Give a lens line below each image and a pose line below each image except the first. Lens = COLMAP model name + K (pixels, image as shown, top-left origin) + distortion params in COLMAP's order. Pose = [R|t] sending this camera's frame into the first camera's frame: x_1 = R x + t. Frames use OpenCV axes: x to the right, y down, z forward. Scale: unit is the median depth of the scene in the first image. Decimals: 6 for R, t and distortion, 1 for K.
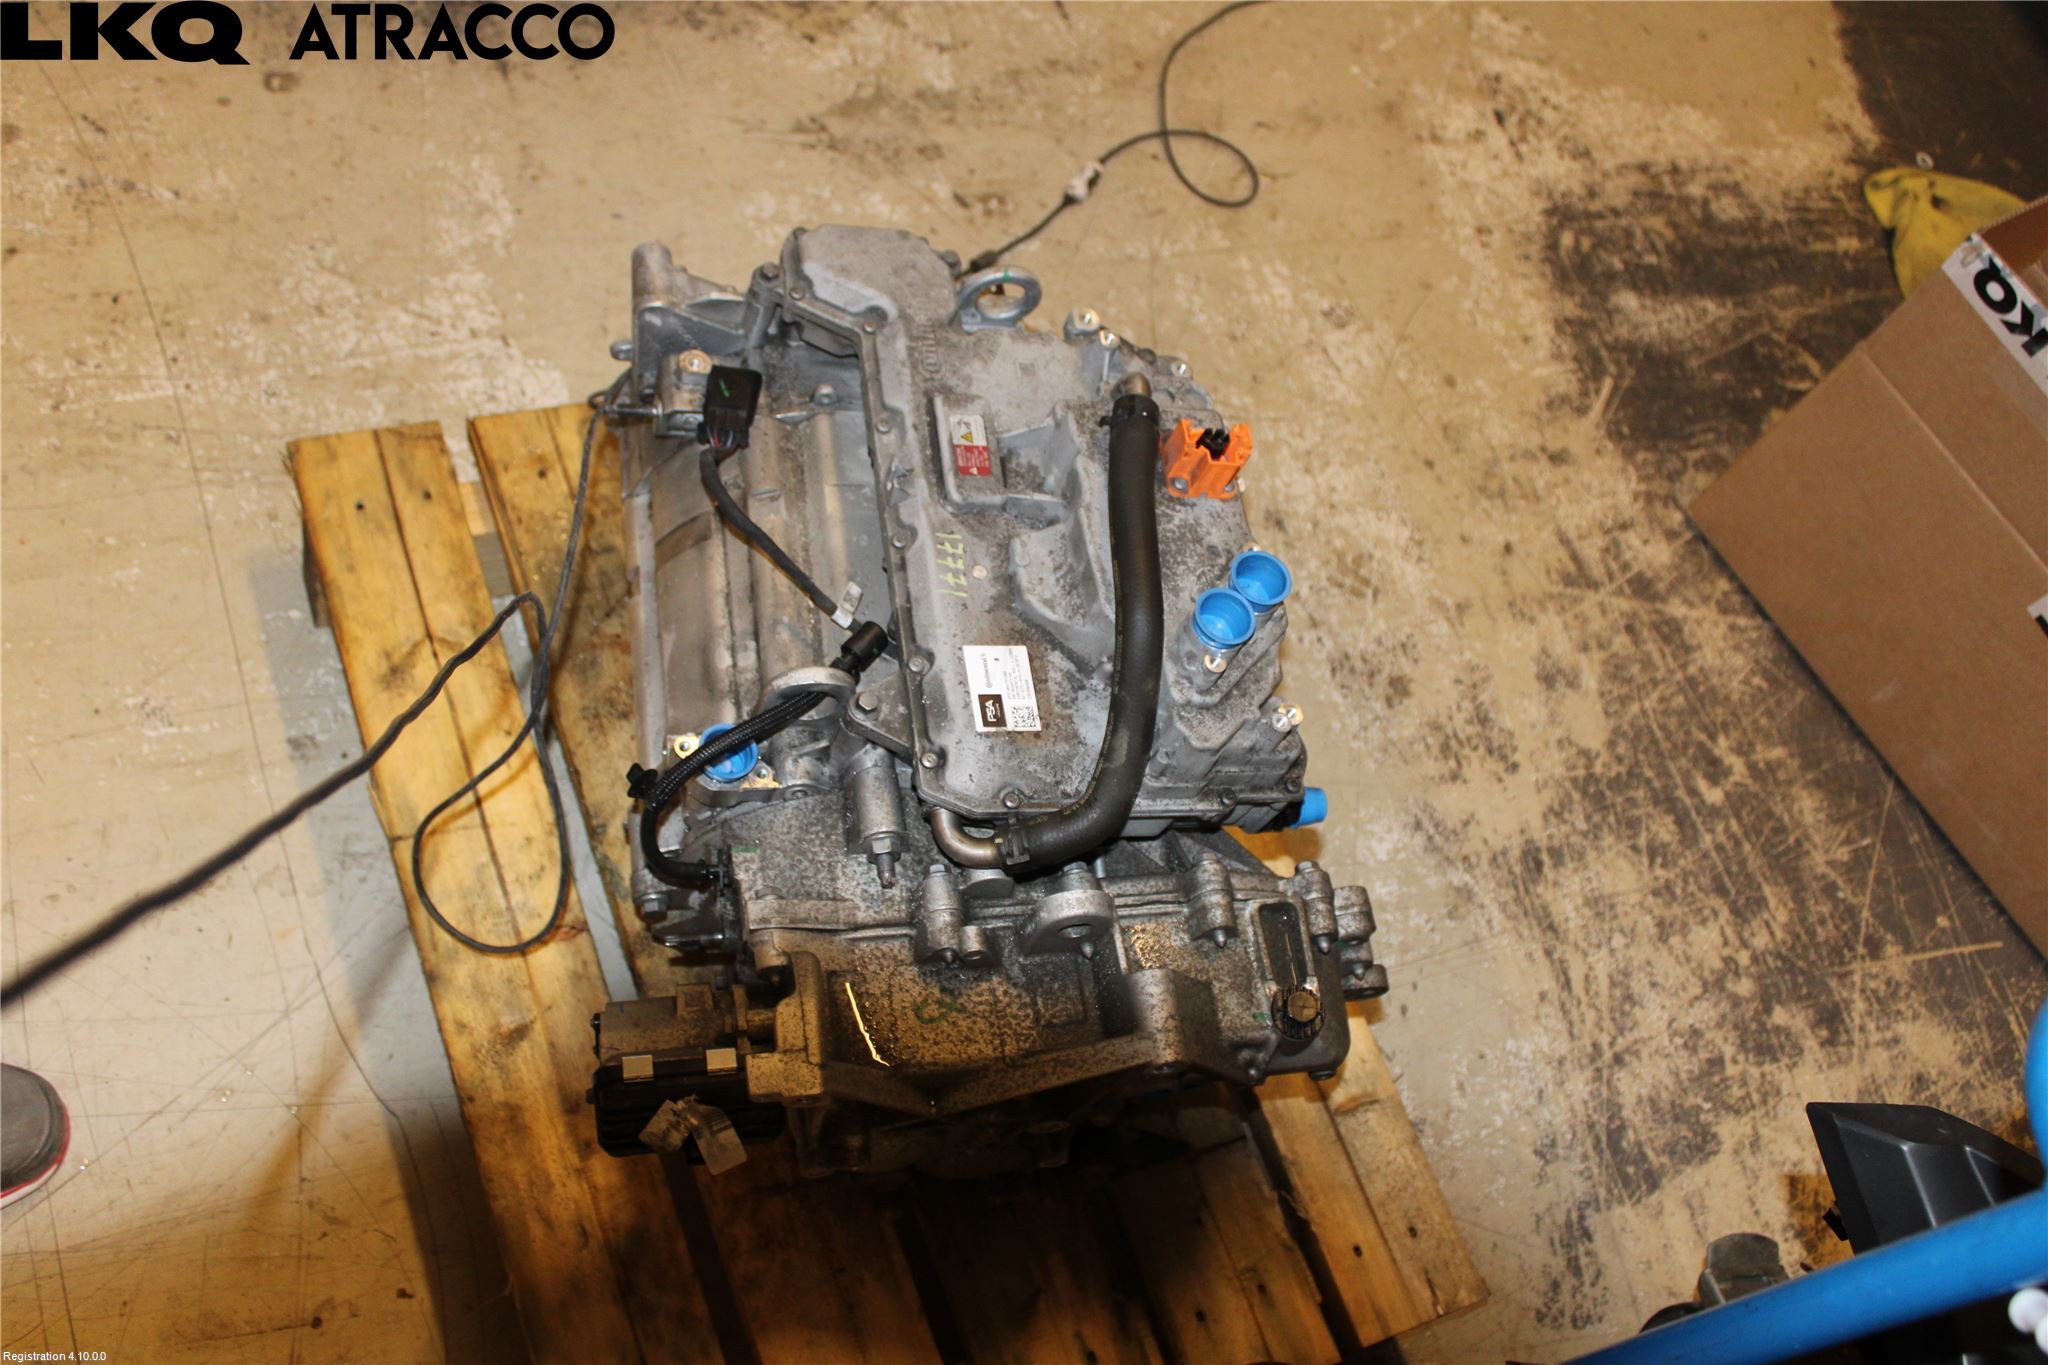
lens RADIAL K [[1945.9, 0, 1024.0], [0, 1945.9, 682.5], [0, 0, 1]] dist [-0.002758, -0.000687]
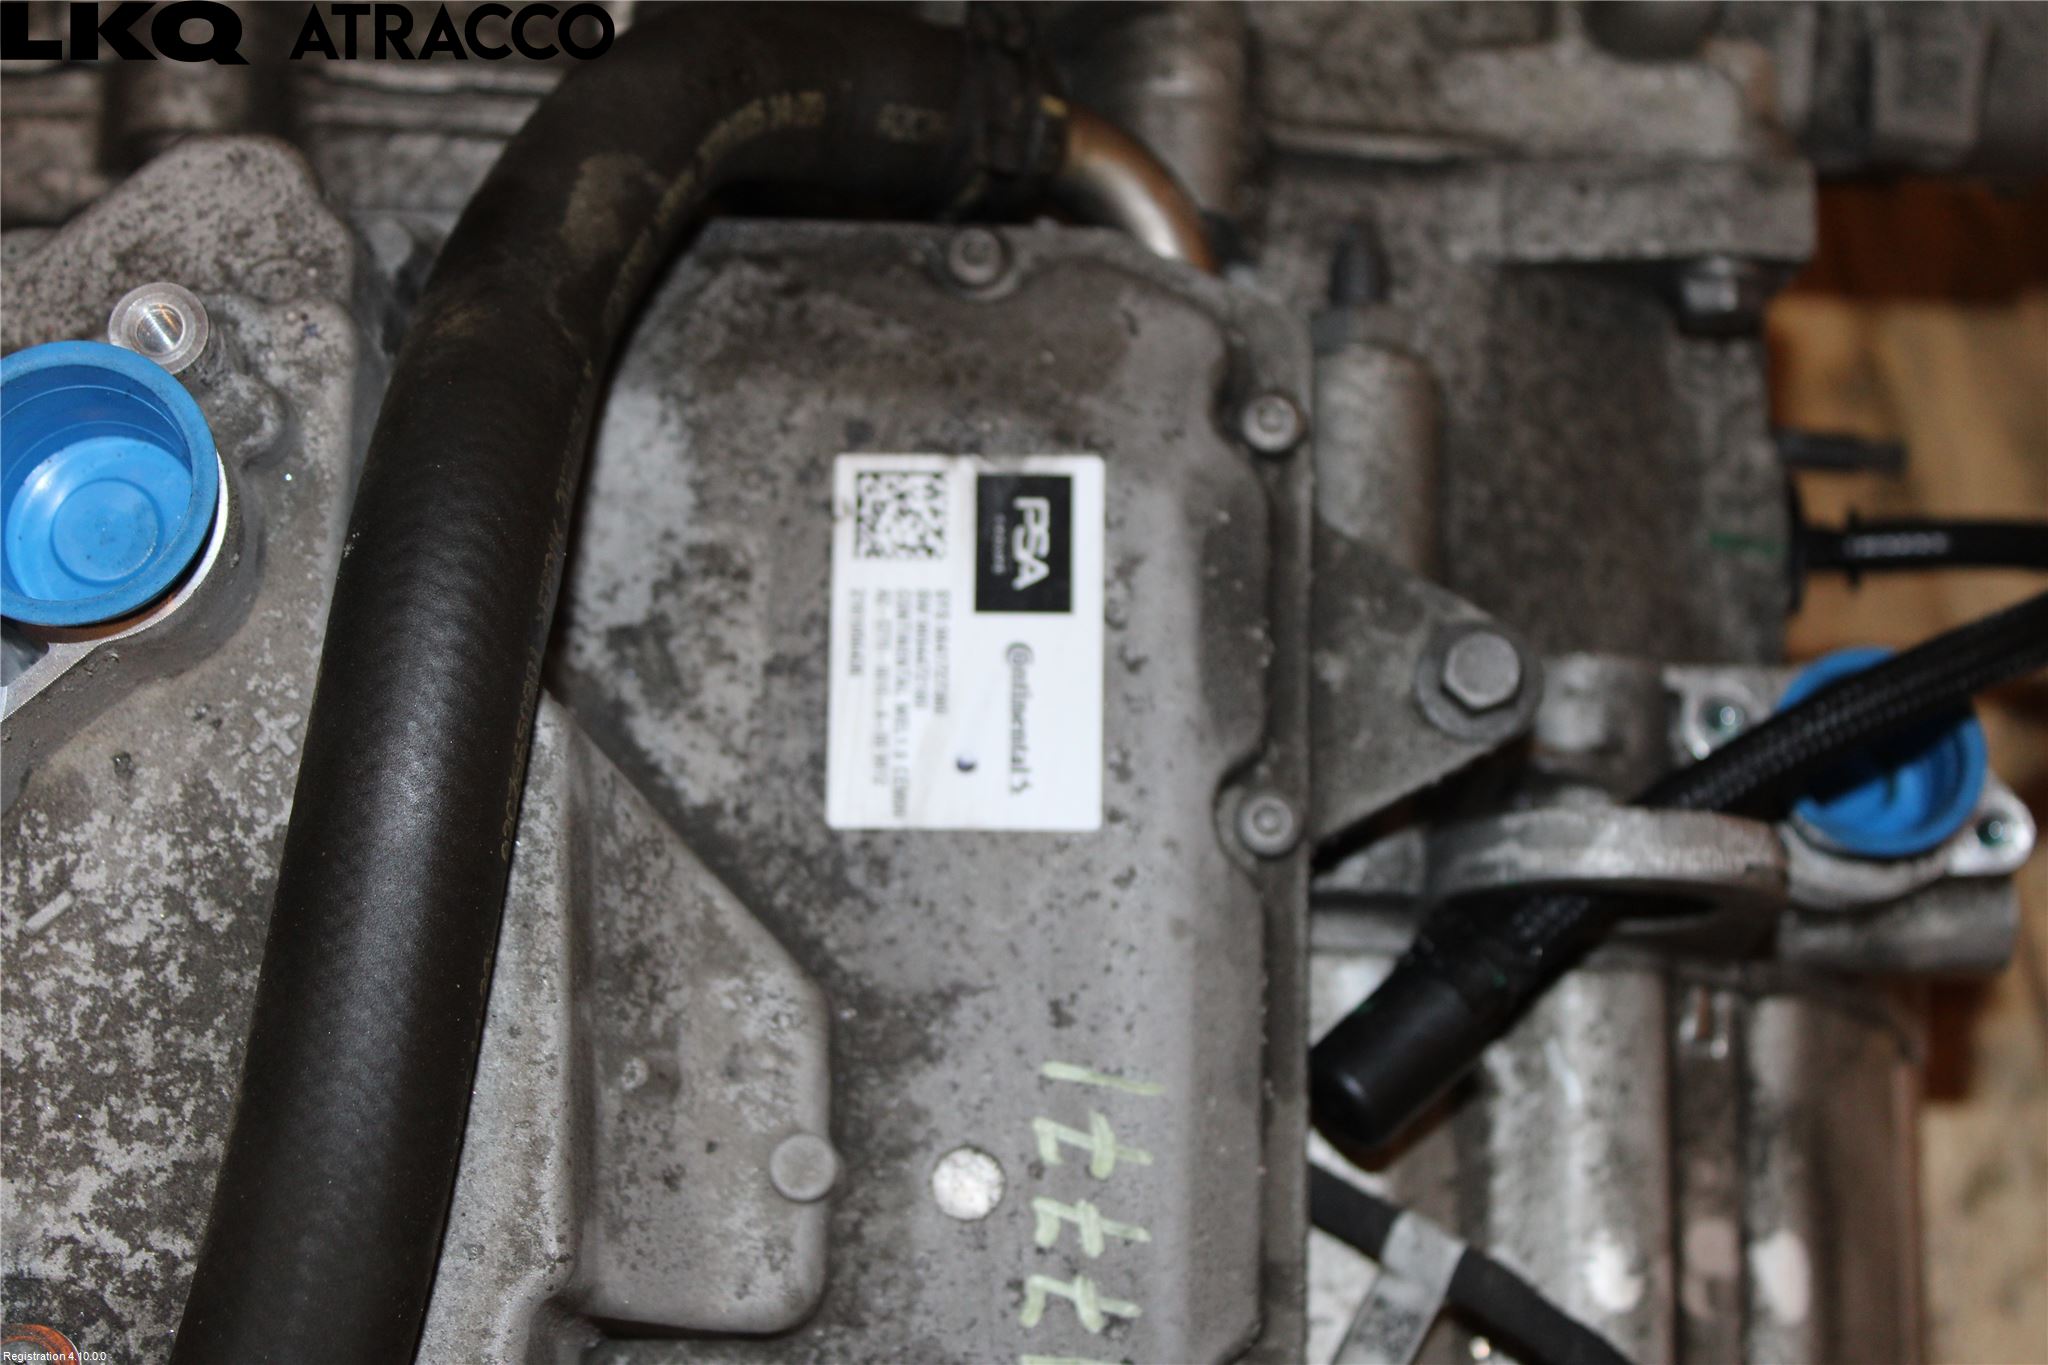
lens RADIAL K [[3790.4, 0, 1024.0], [0, 3790.4, 682.5], [0, 0, 1]] dist [0.019680, 0.186489]
pose [[-0.944106, -0.232590, -0.233594, 0.093056], [0.017389, -0.742780, 0.669309, -0.323461], [-0.329184, 0.627837, 0.705308, 0.651556]]
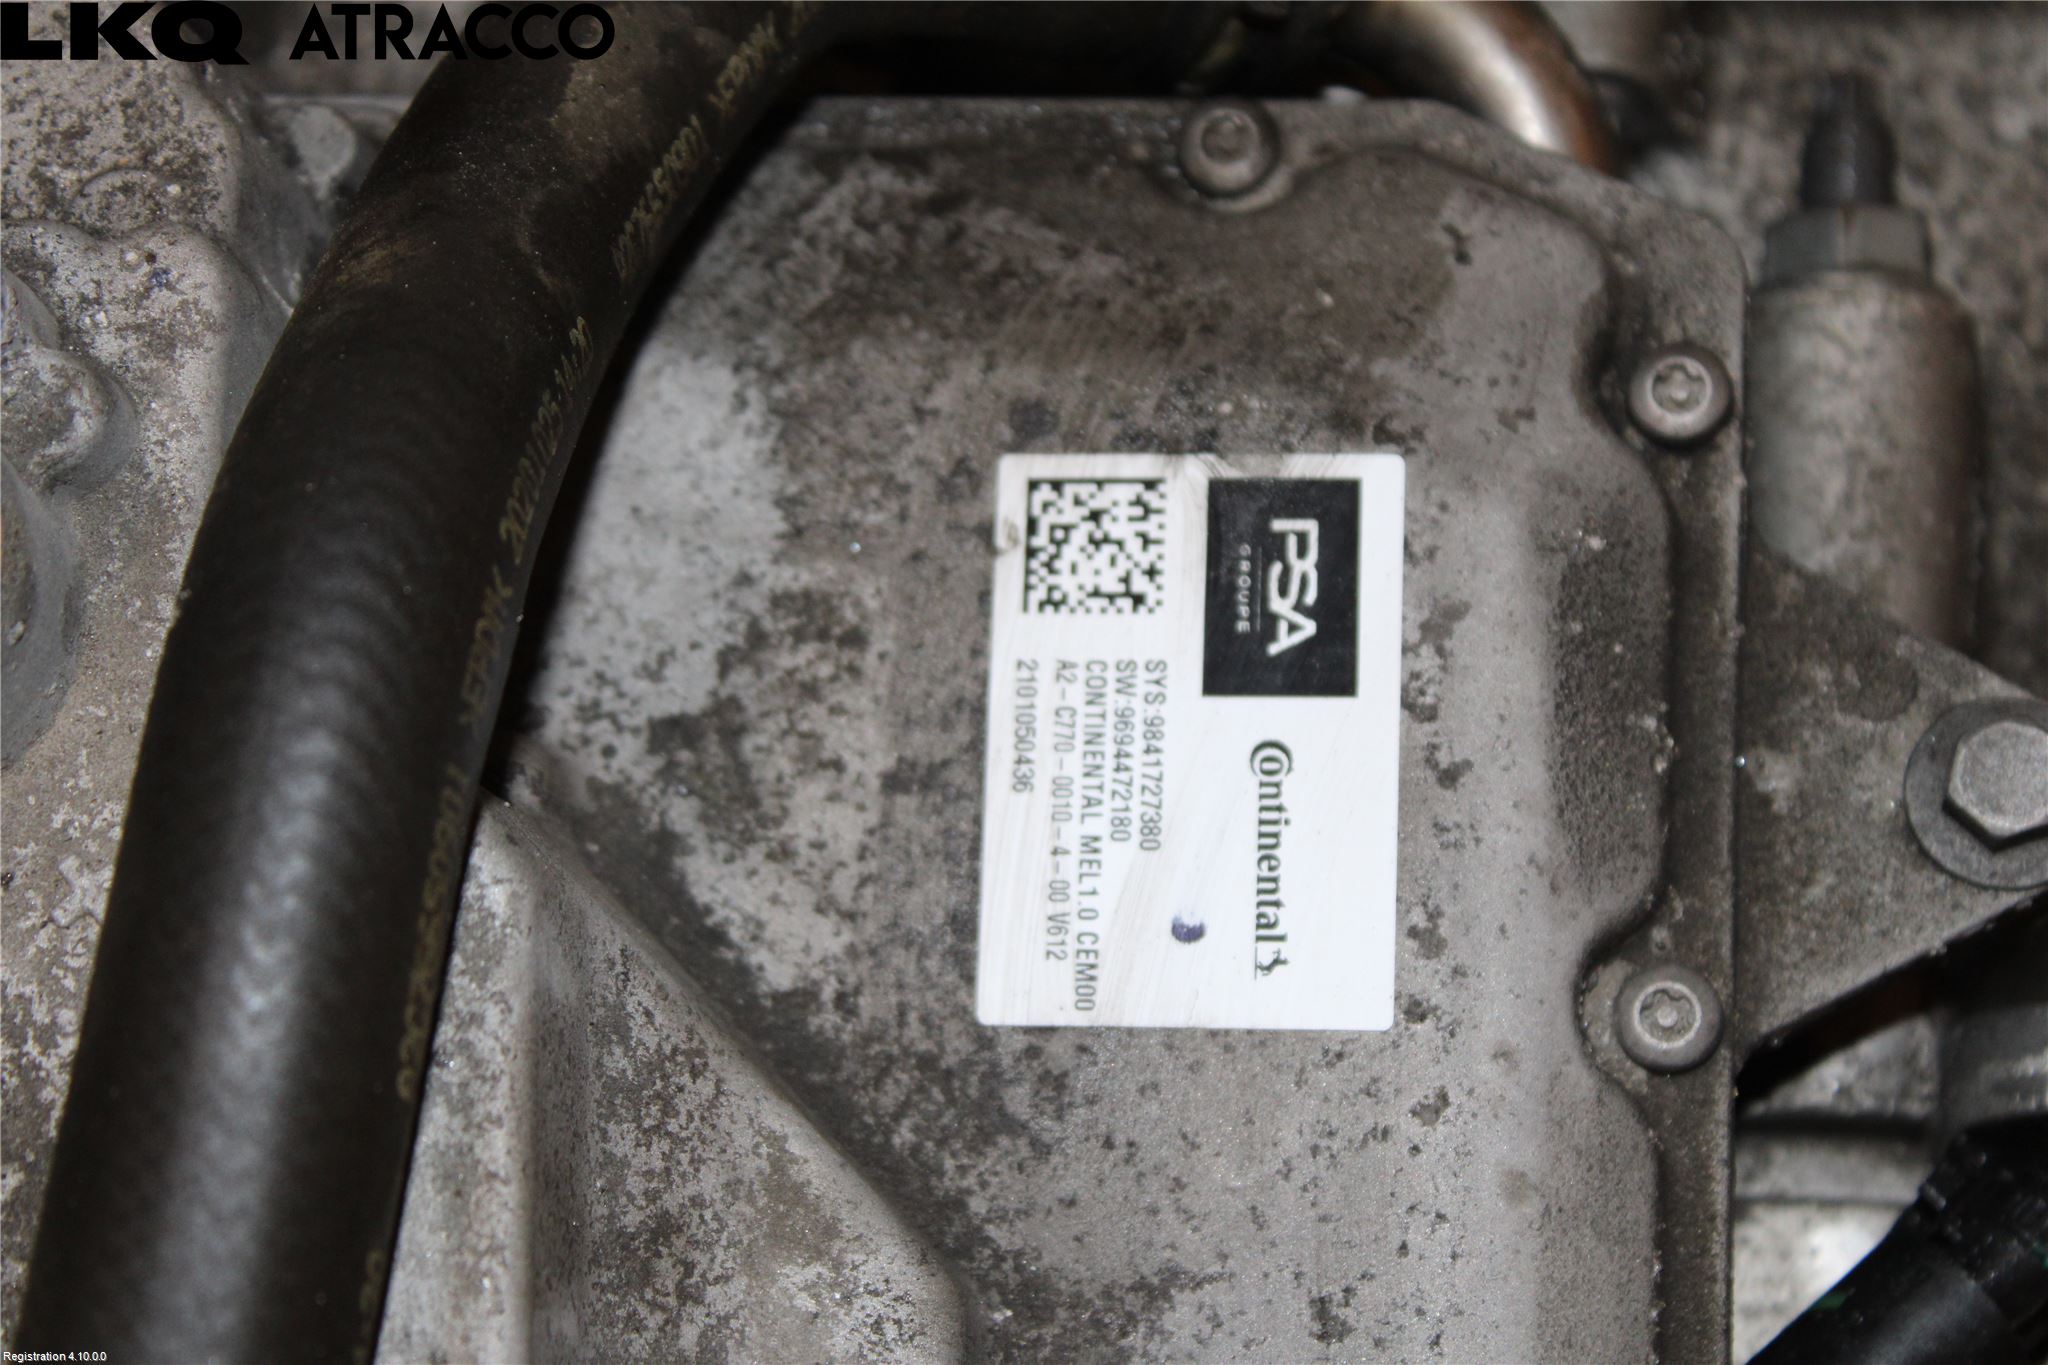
lens RADIAL K [[4920.4, 0, 1024.0], [0, 4920.4, 682.5], [0, 0, 1]] dist [0.075984, 0.316781]
pose [[-0.967120, -0.228853, -0.110931, 0.048287], [0.098831, -0.740095, 0.665200, -0.266053], [-0.234333, 0.632365, 0.738378, 0.690117]]
